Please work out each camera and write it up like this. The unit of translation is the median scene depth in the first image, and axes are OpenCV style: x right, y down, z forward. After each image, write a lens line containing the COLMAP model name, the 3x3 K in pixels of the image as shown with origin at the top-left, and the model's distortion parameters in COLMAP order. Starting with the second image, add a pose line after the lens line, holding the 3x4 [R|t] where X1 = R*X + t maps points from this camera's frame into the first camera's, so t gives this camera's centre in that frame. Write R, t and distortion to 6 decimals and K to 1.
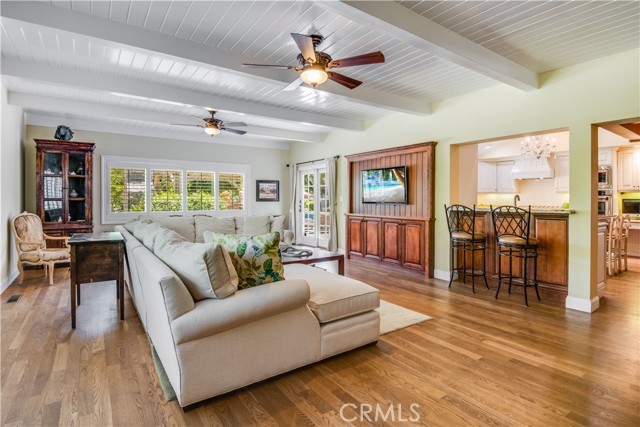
lens RADIAL K [[330.4, 0, 322.1], [0, 330.4, 207.6], [0, 0, 1]] dist [-0.013775, -0.000392]
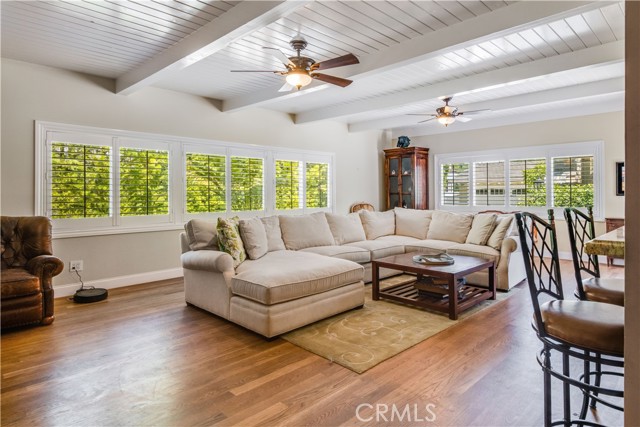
lens RADIAL K [[374.7, 0, 331.7], [0, 374.7, 194.4], [0, 0, 1]] dist [-0.005088, -0.000163]
pose [[0.177657, 0.000613, -0.984092, 1.256462], [-0.015412, 0.999879, -0.002160, -0.024807], [0.983972, 0.015551, 0.177645, 0.944492]]
